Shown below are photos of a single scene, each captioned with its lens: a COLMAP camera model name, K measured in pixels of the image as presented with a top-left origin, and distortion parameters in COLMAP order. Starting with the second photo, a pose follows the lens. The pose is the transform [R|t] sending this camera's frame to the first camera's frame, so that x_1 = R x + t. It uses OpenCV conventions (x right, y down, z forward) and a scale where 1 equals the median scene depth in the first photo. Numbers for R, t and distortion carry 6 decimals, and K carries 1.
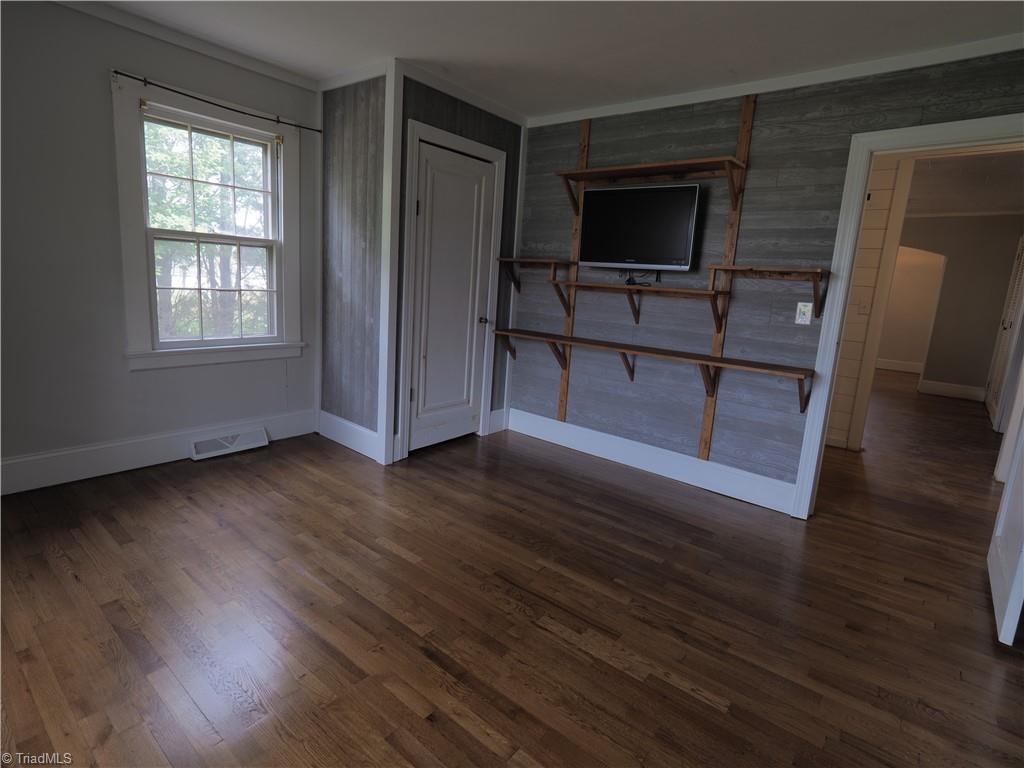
lens RADIAL K [[518.5, 0, 513.9], [0, 518.5, 368.5], [0, 0, 1]] dist [-0.000049, -0.000177]
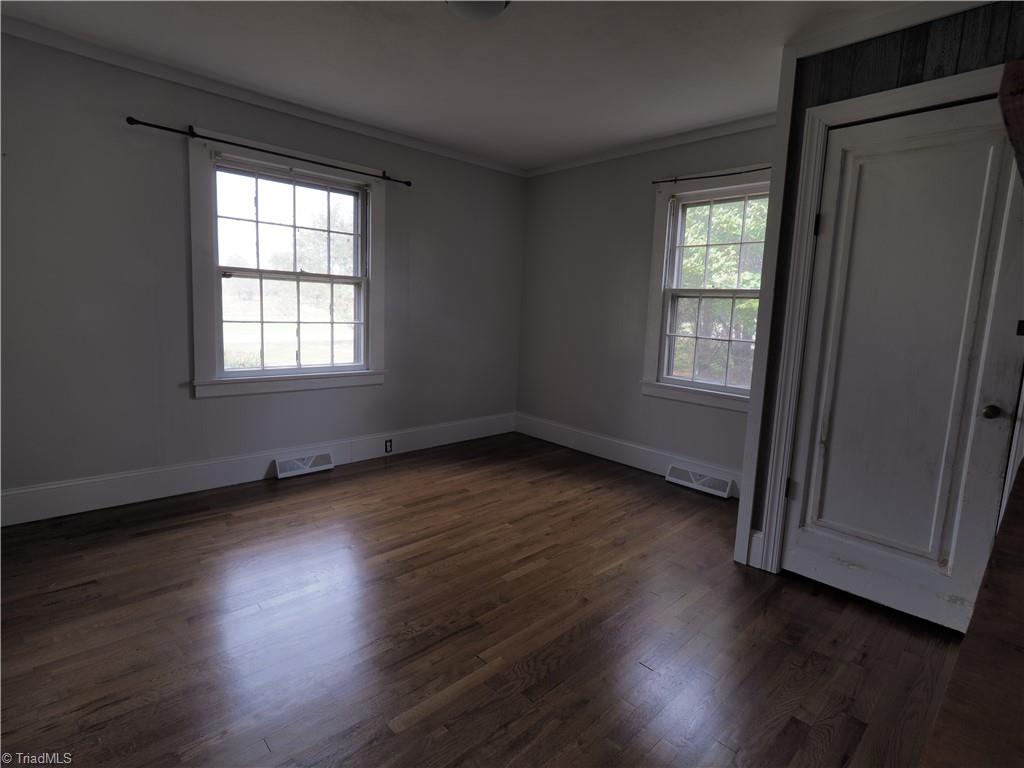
lens RADIAL K [[518.5, 0, 513.9], [0, 518.5, 368.5], [0, 0, 1]] dist [-0.000049, -0.000177]
pose [[-0.127803, 0.055681, -0.990235, 0.626260], [-0.217521, 0.972541, 0.082760, -0.098498], [0.967652, 0.225974, -0.112182, 0.794340]]
